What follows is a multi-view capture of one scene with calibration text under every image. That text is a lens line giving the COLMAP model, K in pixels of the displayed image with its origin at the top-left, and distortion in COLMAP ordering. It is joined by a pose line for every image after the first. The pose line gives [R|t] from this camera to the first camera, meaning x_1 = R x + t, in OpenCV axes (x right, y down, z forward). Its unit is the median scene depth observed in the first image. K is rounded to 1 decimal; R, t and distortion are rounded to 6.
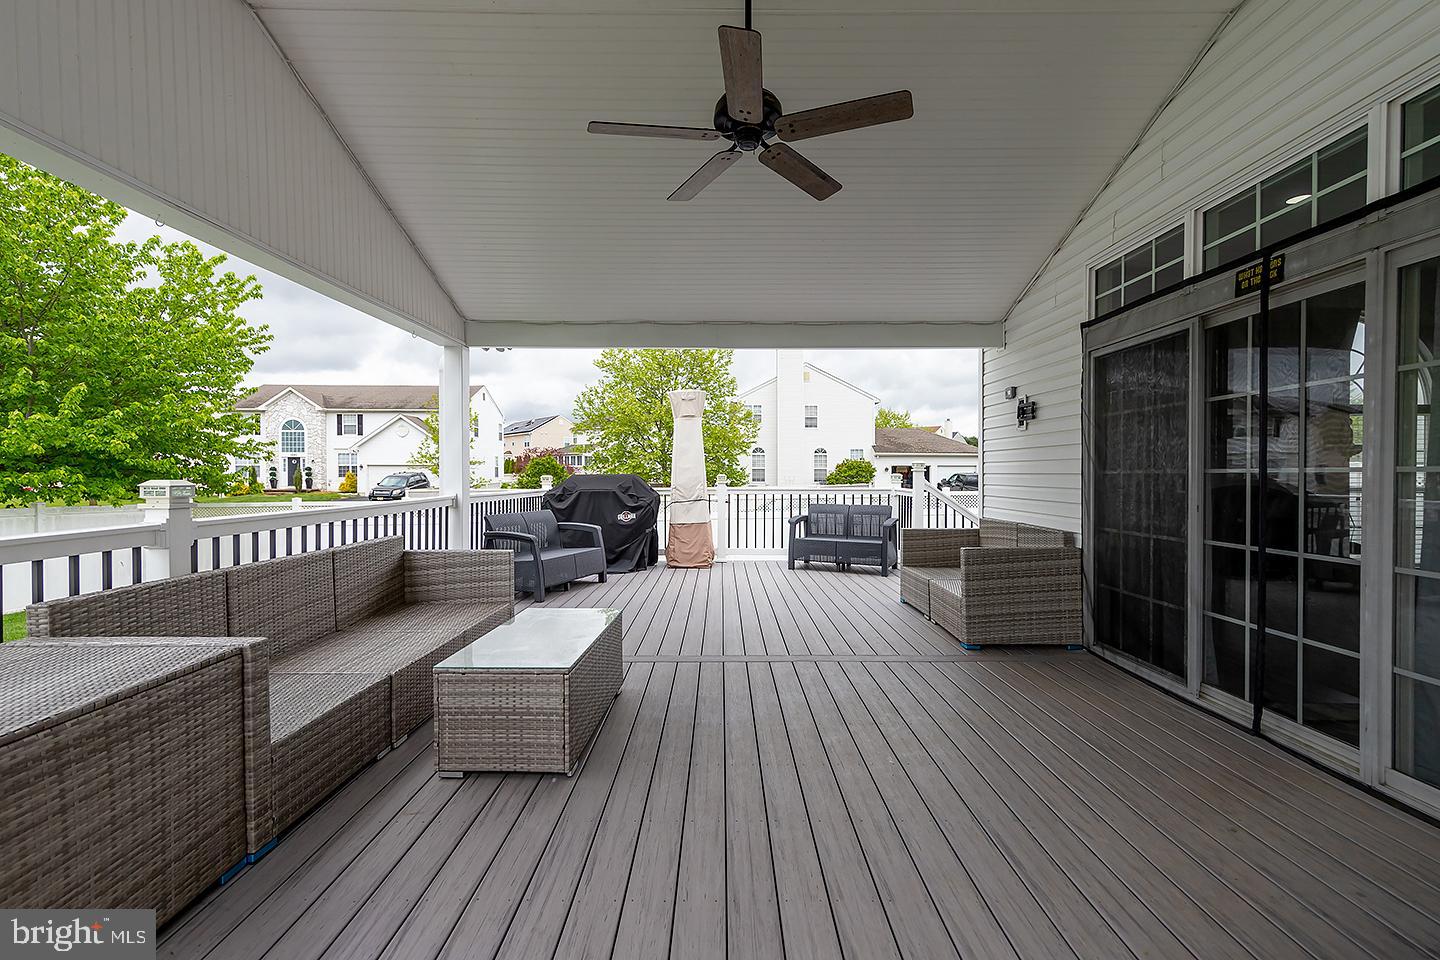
lens RADIAL K [[588.1, 0, 719.9], [0, 588.1, 490.3], [0, 0, 1]] dist [-0.000850, -0.000160]
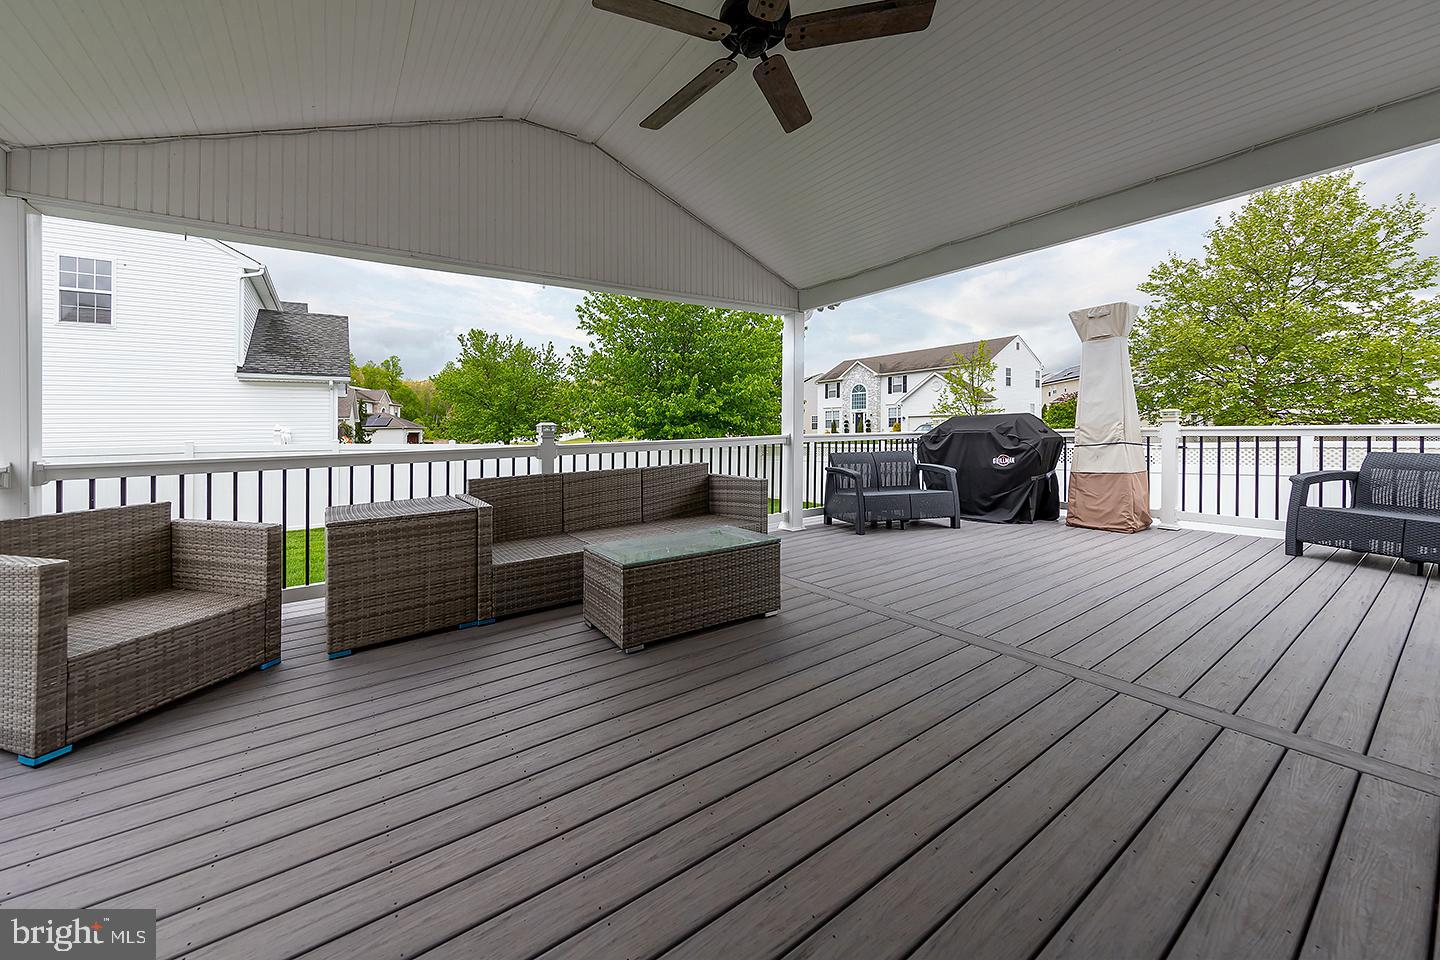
lens RADIAL K [[512.4, 0, 681.7], [0, 512.4, 433.5], [0, 0, 1]] dist [0.005856, 0.000099]
pose [[0.552115, -0.006523, -0.833742, 0.213428], [-0.000764, 0.999965, -0.008329, 0.009613], [0.833768, 0.005236, 0.552091, 0.148687]]
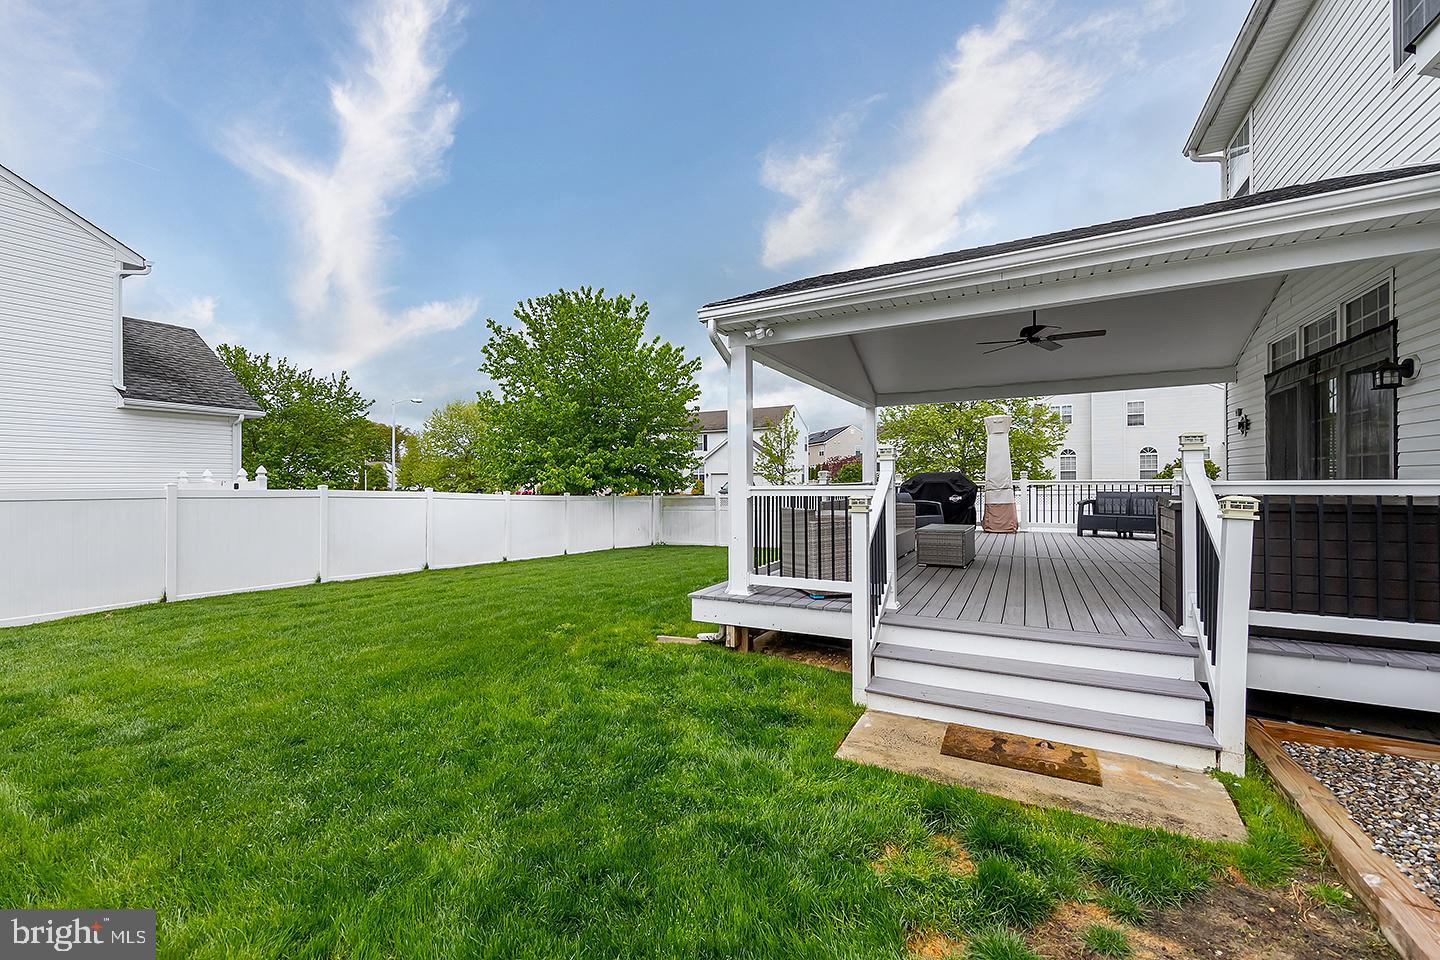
lens RADIAL K [[558.0, 0, 708.1], [0, 558.0, 488.8], [0, 0, 1]] dist [0.003992, -0.000008]
pose [[0.871557, -0.002221, -0.490288, -0.001036], [-0.004066, 0.999923, -0.011759, 0.037515], [0.490277, 0.012242, 0.871481, -0.617657]]
